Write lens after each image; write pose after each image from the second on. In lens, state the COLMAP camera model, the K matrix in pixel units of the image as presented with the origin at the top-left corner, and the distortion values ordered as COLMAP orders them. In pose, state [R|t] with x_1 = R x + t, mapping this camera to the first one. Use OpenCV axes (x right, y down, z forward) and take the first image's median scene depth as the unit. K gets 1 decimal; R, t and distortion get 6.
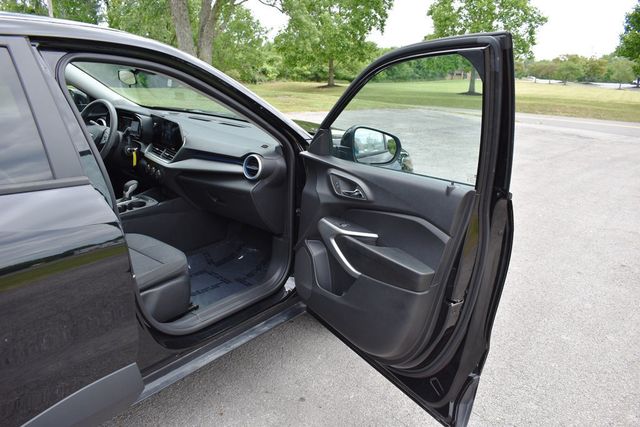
lens RADIAL K [[494.5, 0, 322.5], [0, 494.5, 213.8], [0, 0, 1]] dist [-0.095764, 0.010909]
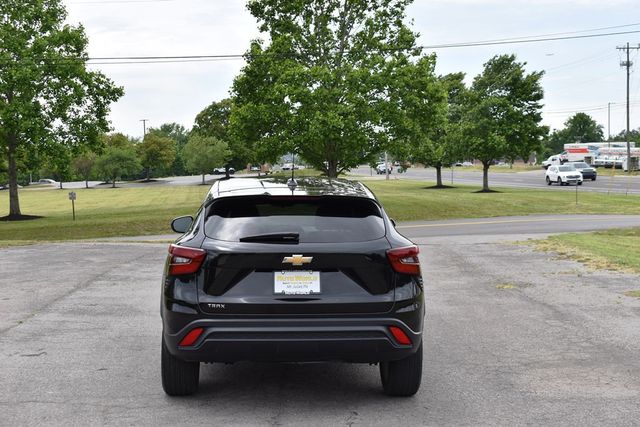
lens RADIAL K [[974.3, 0, 320.0], [0, 974.3, 213.5], [0, 0, 1]] dist [-0.019449, -0.034515]
pose [[0.774613, -0.093213, 0.625528, -0.163880], [0.243021, 0.957012, -0.158333, 0.027524], [-0.583879, 0.274663, 0.763967, -0.126215]]
